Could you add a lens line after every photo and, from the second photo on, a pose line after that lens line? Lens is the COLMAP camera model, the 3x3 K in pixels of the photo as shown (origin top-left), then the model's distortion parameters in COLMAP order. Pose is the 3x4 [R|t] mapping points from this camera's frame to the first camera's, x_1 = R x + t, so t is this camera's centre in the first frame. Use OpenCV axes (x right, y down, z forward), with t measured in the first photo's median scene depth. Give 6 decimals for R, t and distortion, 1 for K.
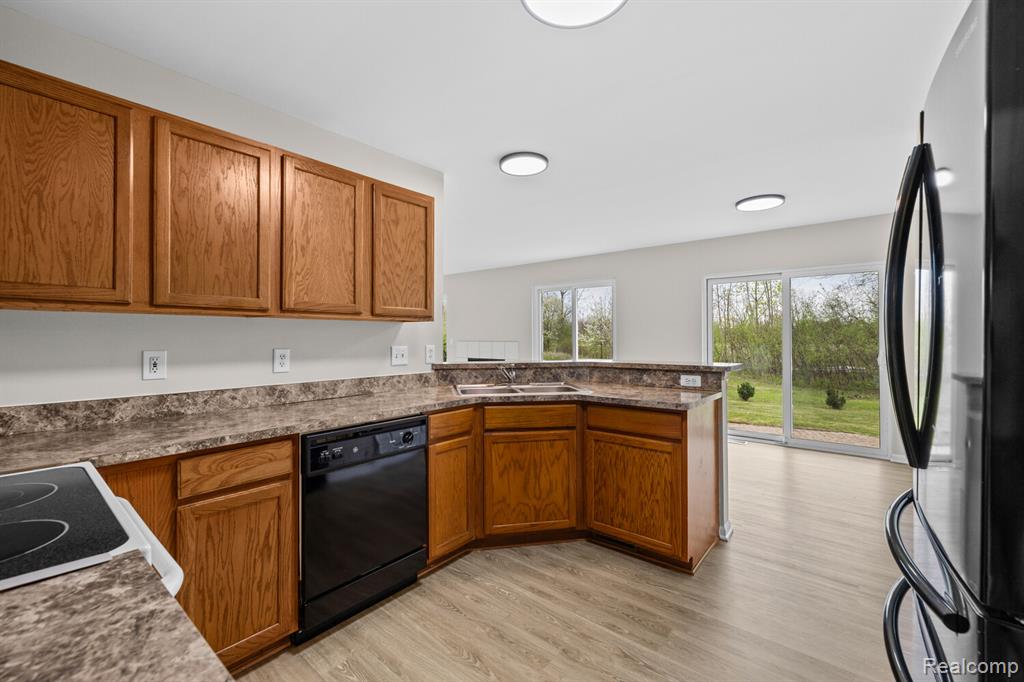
lens RADIAL K [[430.9, 0, 510.0], [0, 430.9, 335.3], [0, 0, 1]] dist [-0.000916, 0.000905]
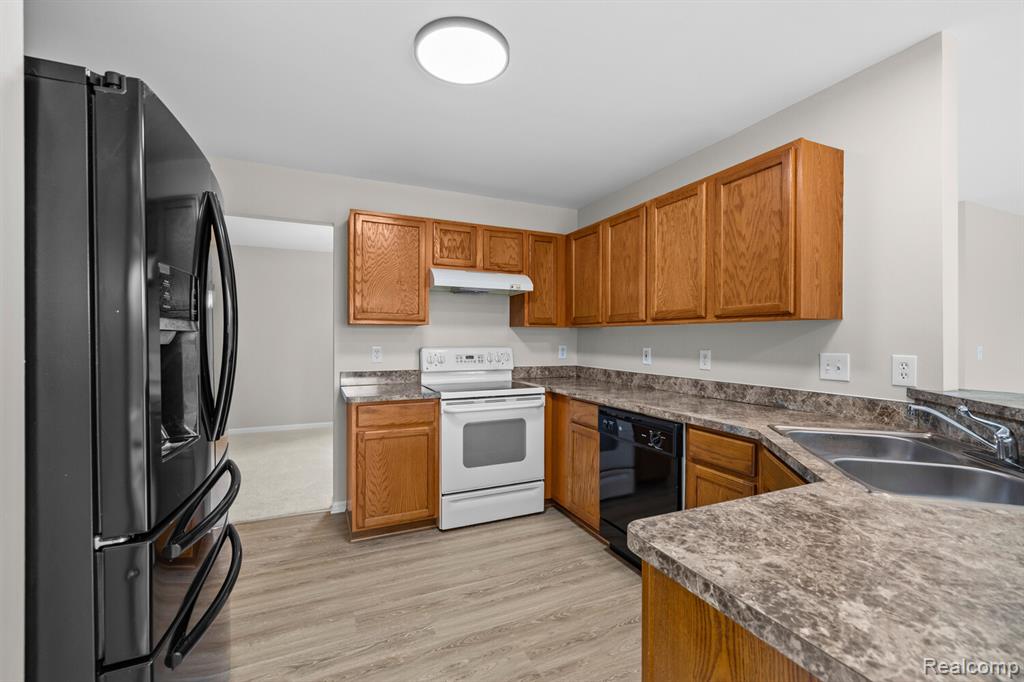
lens RADIAL K [[430.9, 0, 511.4], [0, 430.9, 342.6], [0, 0, 1]] dist [-0.000916, 0.000905]
pose [[-0.441817, 0.002719, -0.897101, 0.718040], [-0.008127, 0.999942, 0.007033, 0.007006], [0.897068, 0.010398, -0.441769, 0.990331]]
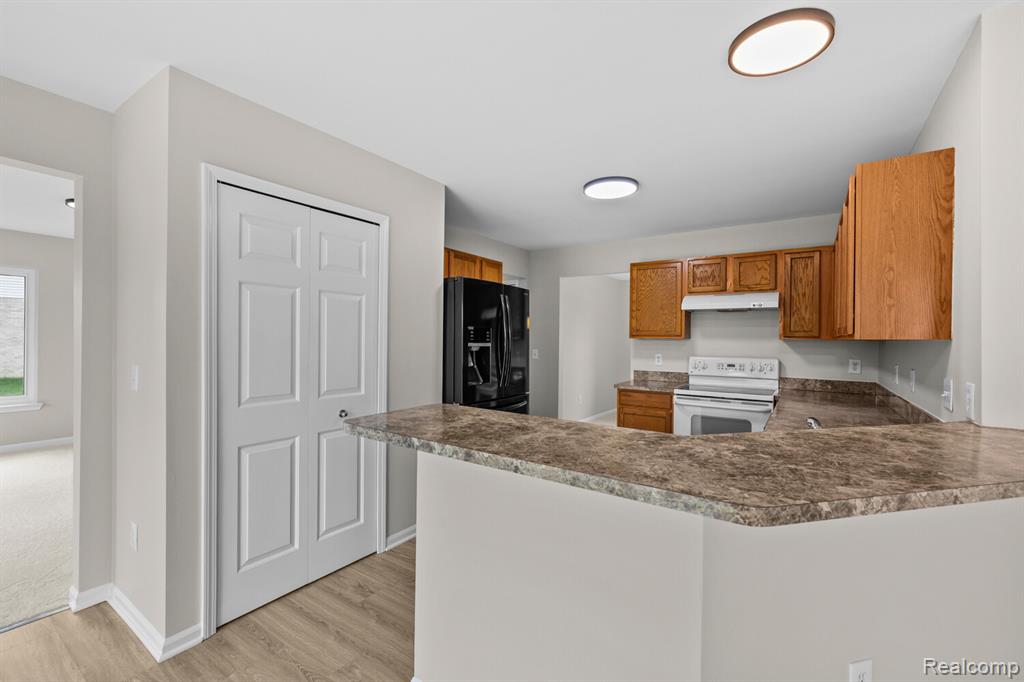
lens RADIAL K [[430.9, 0, 516.3], [0, 430.9, 341.1], [0, 0, 1]] dist [-0.000916, 0.000905]
pose [[-0.995415, -0.016893, -0.094149, 0.492295], [-0.017713, 0.999812, 0.007877, -0.027964], [0.093999, 0.009509, -0.995527, 1.842289]]
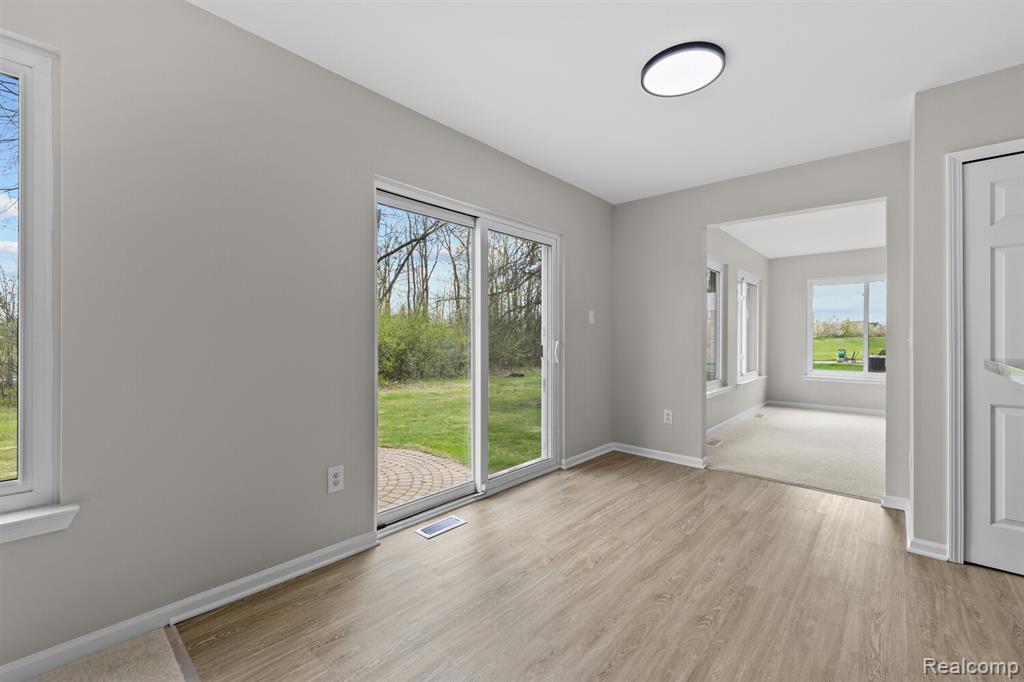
lens RADIAL K [[430.9, 0, 513.0], [0, 430.9, 338.2], [0, 0, 1]] dist [-0.000916, 0.000905]
pose [[0.033718, -0.011562, 0.999365, 0.030922], [-0.000417, 0.999933, 0.011583, 0.049879], [-0.999431, -0.000808, 0.033711, 1.907586]]
